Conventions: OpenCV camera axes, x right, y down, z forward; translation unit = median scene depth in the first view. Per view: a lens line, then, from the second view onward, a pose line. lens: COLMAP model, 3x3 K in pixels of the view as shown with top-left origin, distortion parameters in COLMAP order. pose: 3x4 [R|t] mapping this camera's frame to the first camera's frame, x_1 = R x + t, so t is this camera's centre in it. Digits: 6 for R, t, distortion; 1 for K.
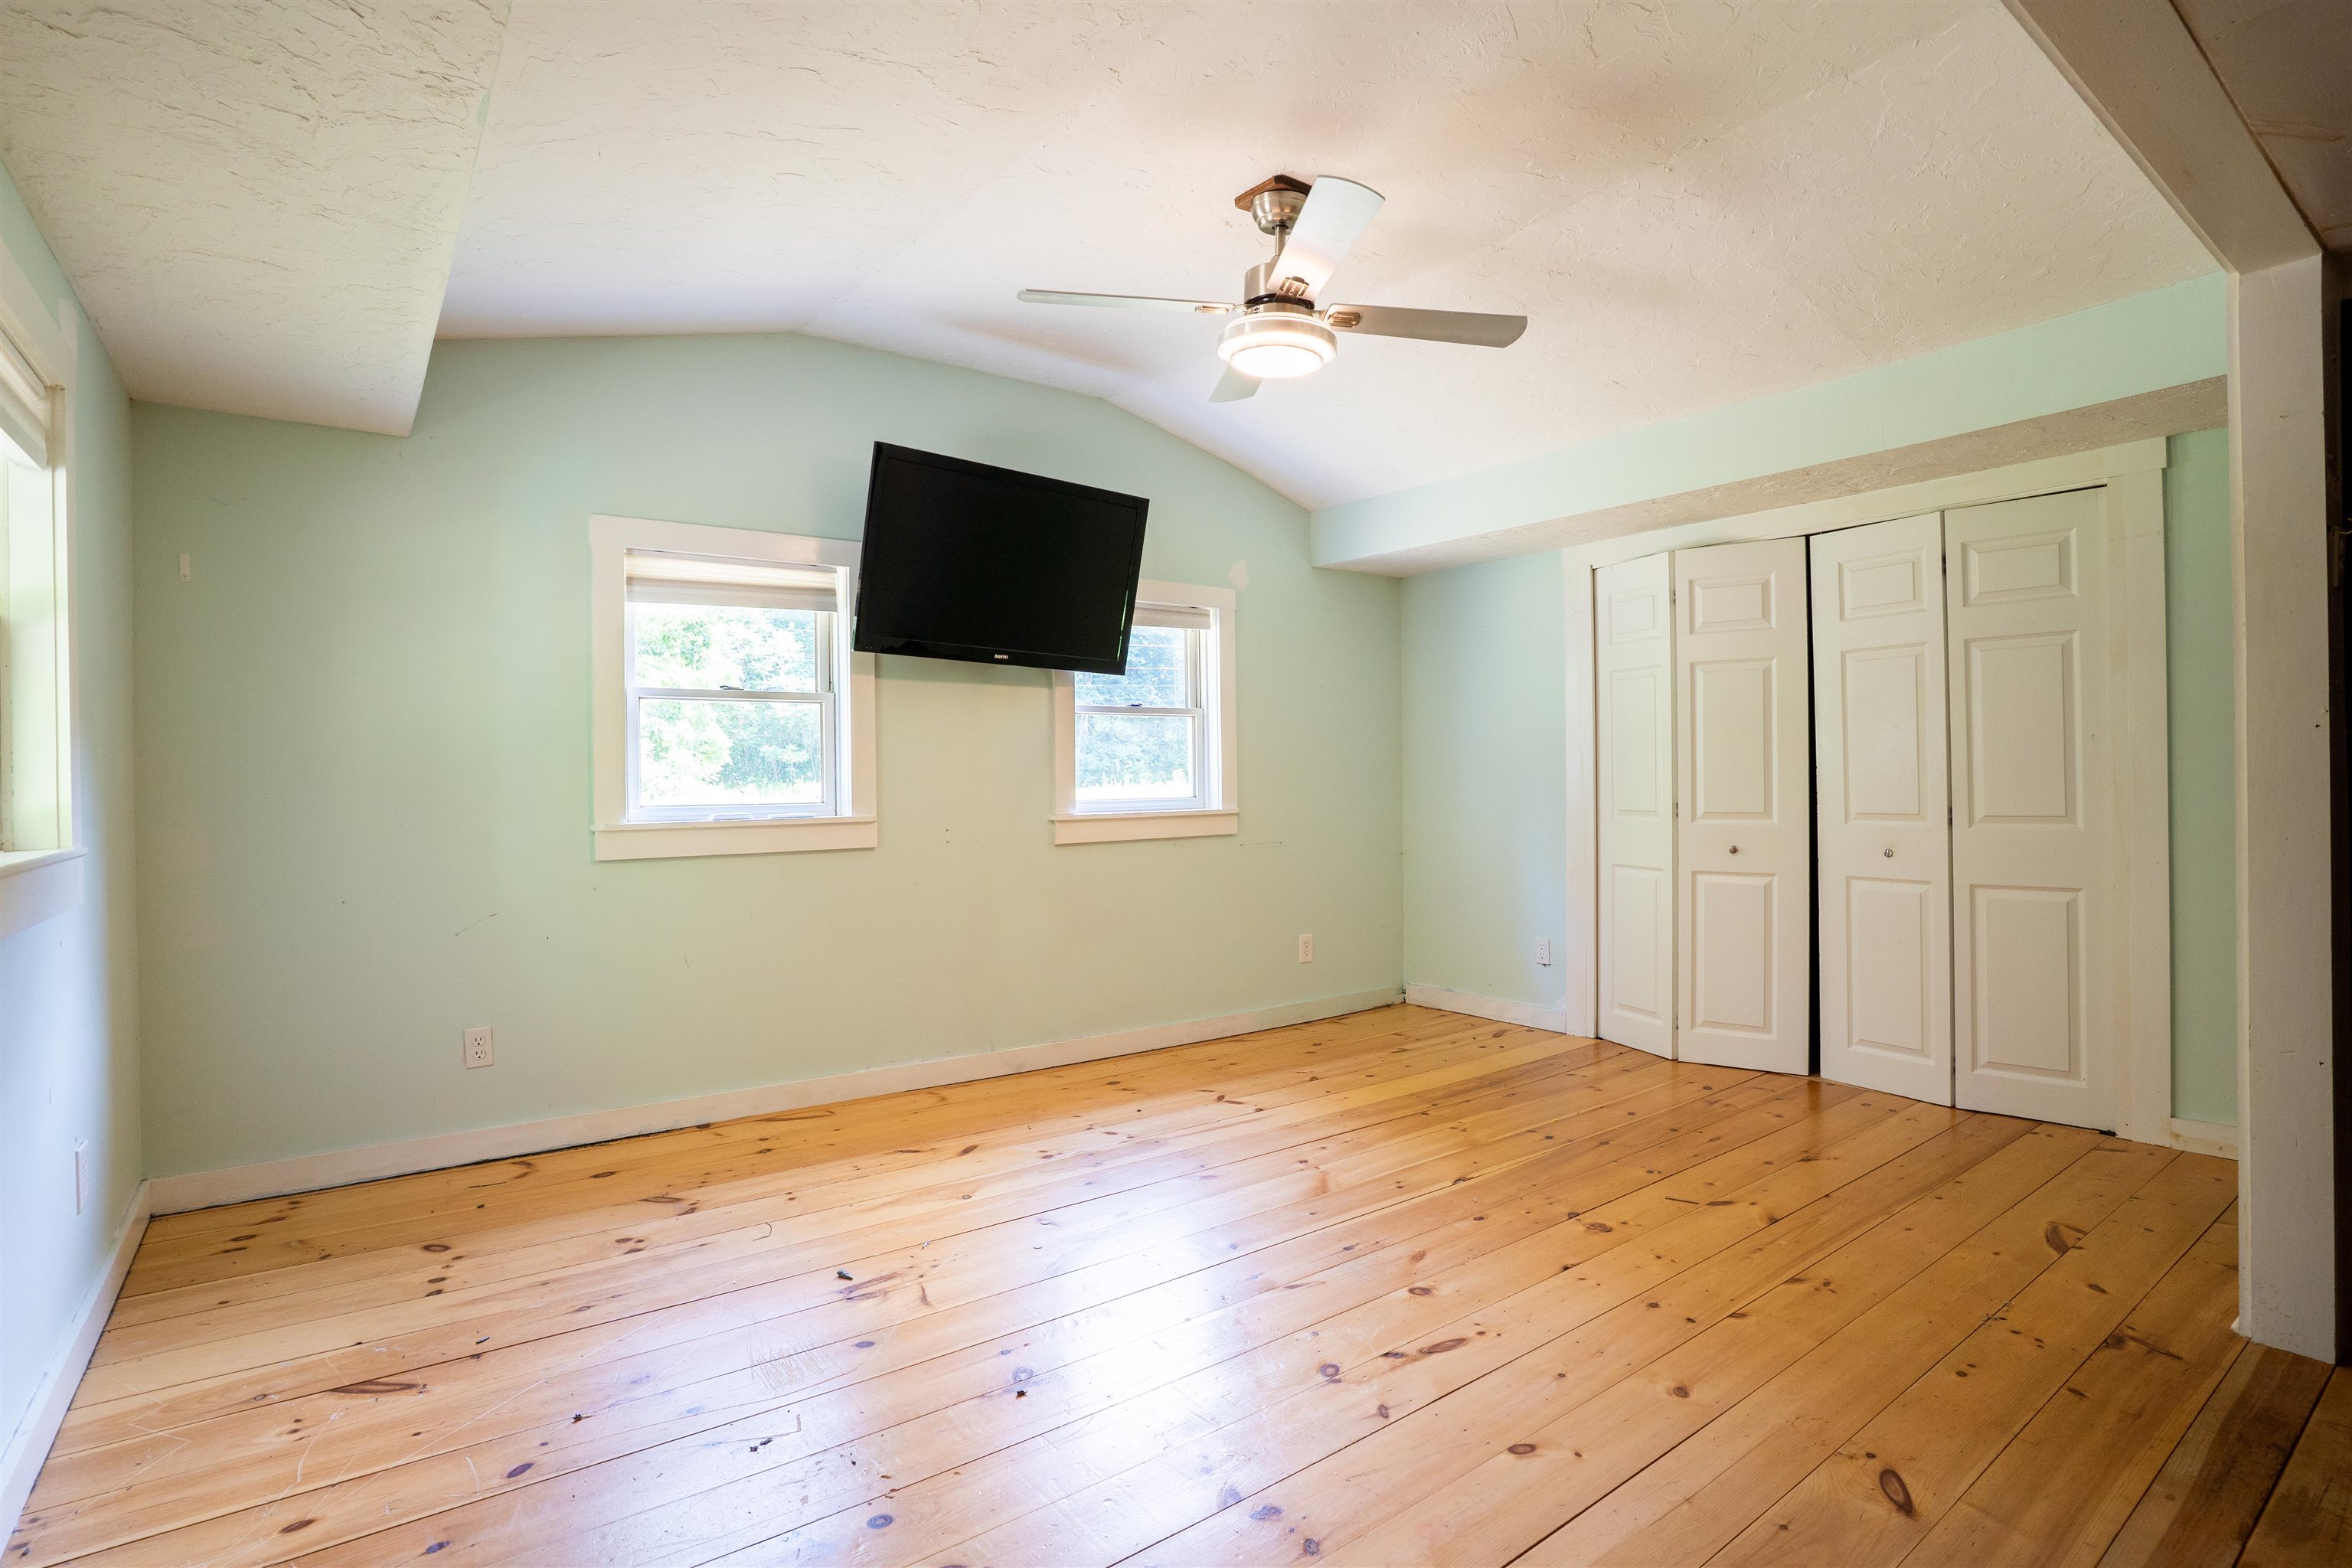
lens RADIAL K [[1153.6, 0, 1166.9], [0, 1153.6, 784.3], [0, 0, 1]] dist [-0.063944, 0.017805]
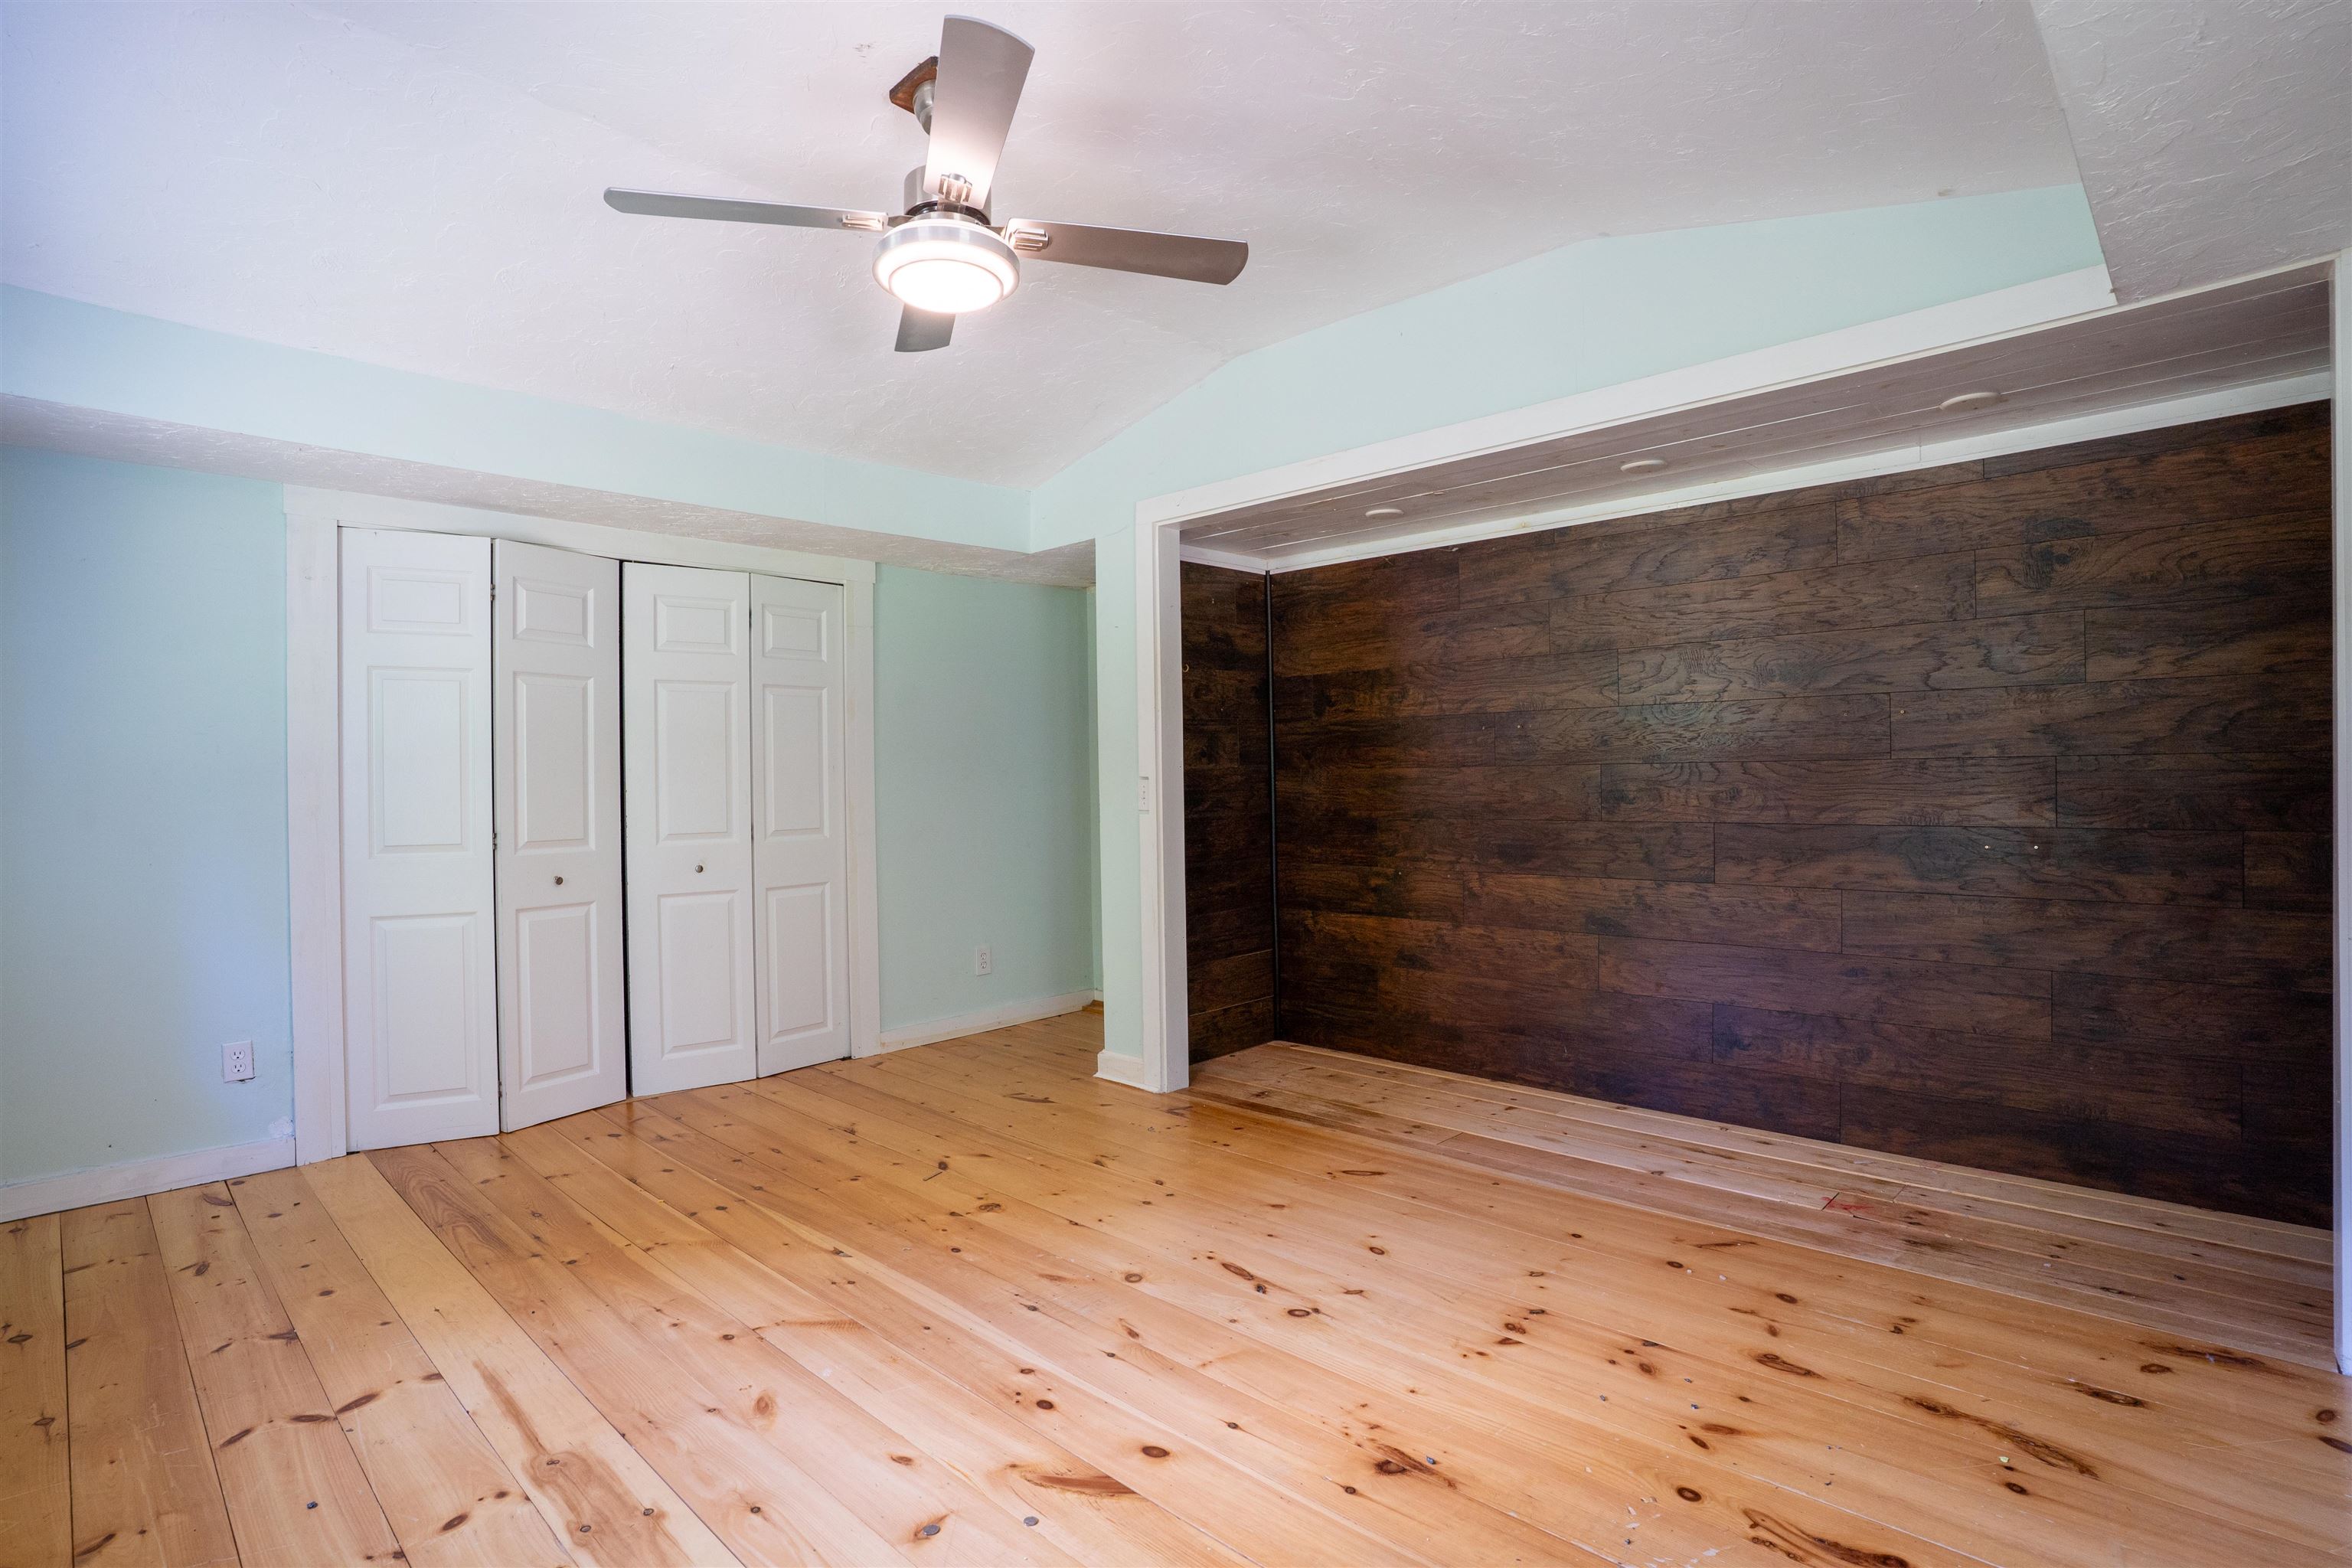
lens RADIAL K [[1153.6, 0, 1176.4], [0, 1153.6, 773.0], [0, 0, 1]] dist [-0.063944, 0.017805]
pose [[-0.155889, 0.021064, 0.987550, -0.626264], [0.021207, 0.999614, -0.017973, -0.002863], [-0.987547, 0.018141, -0.156275, 0.832428]]
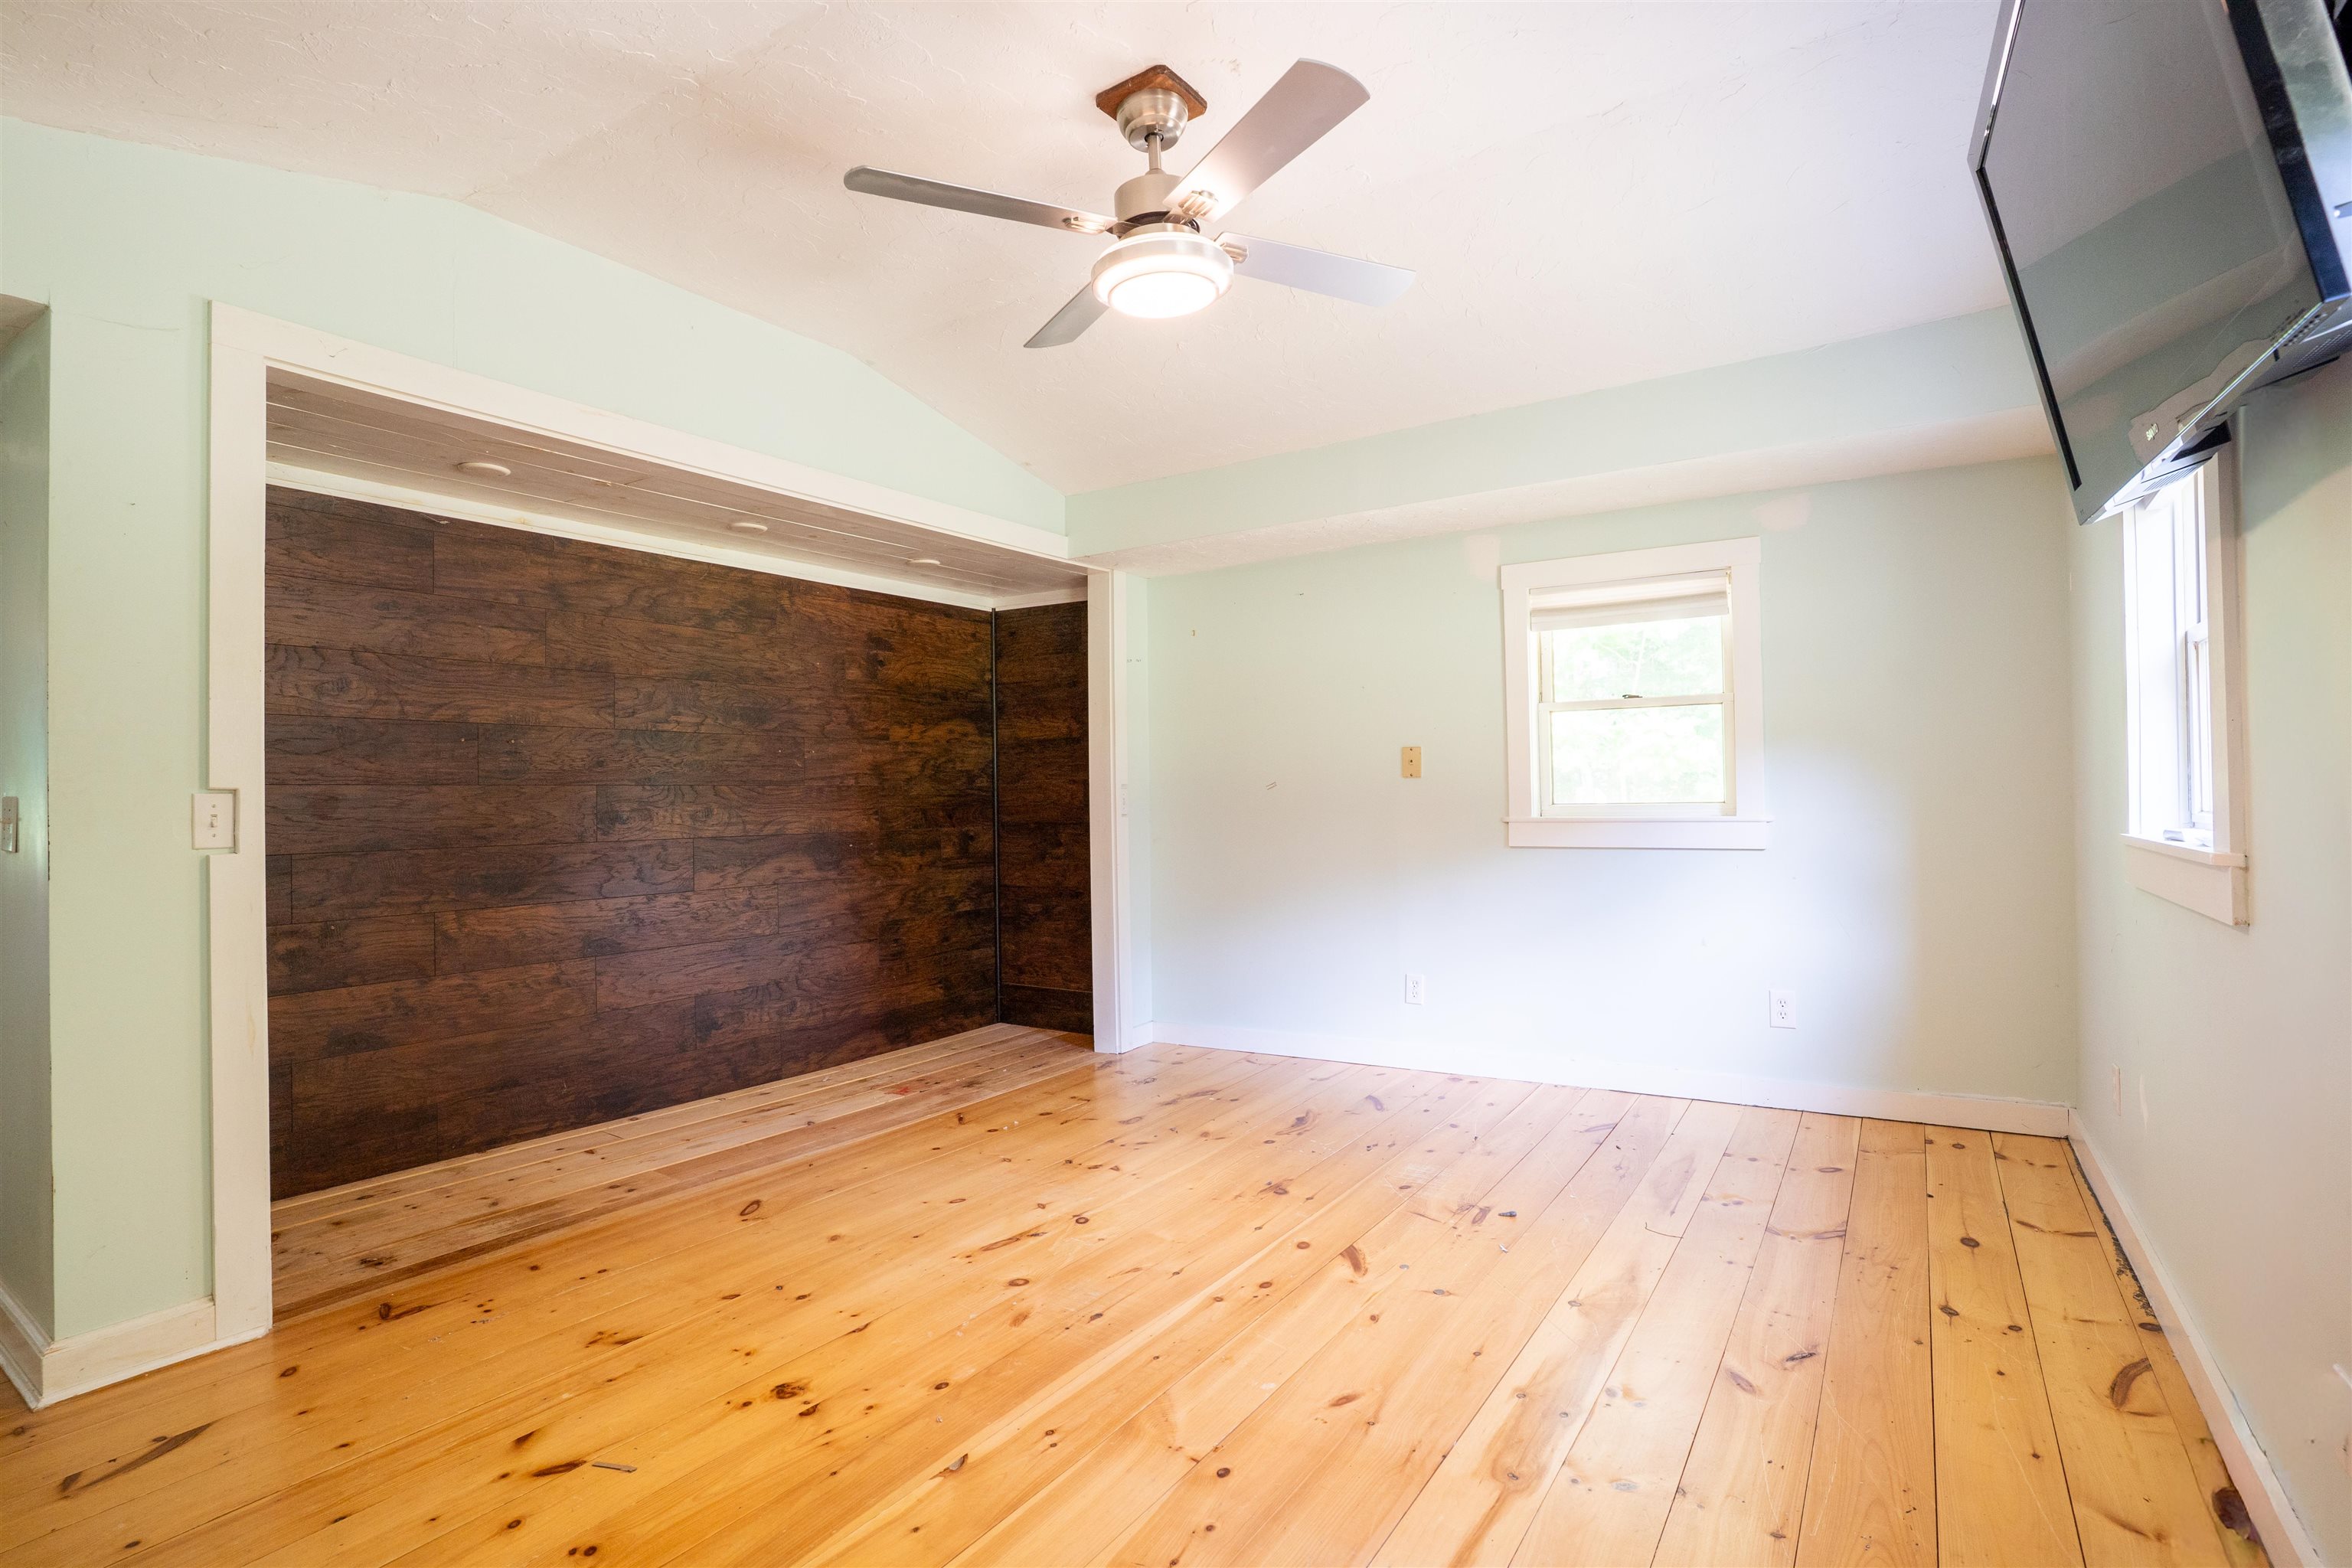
lens RADIAL K [[1153.6, 0, 1168.2], [0, 1153.6, 776.3], [0, 0, 1]] dist [-0.063944, 0.017805]
pose [[-0.941694, 0.020675, -0.335835, 0.326114], [0.024299, 0.999683, -0.006591, -0.011107], [0.335592, -0.014367, -0.941898, 1.528944]]
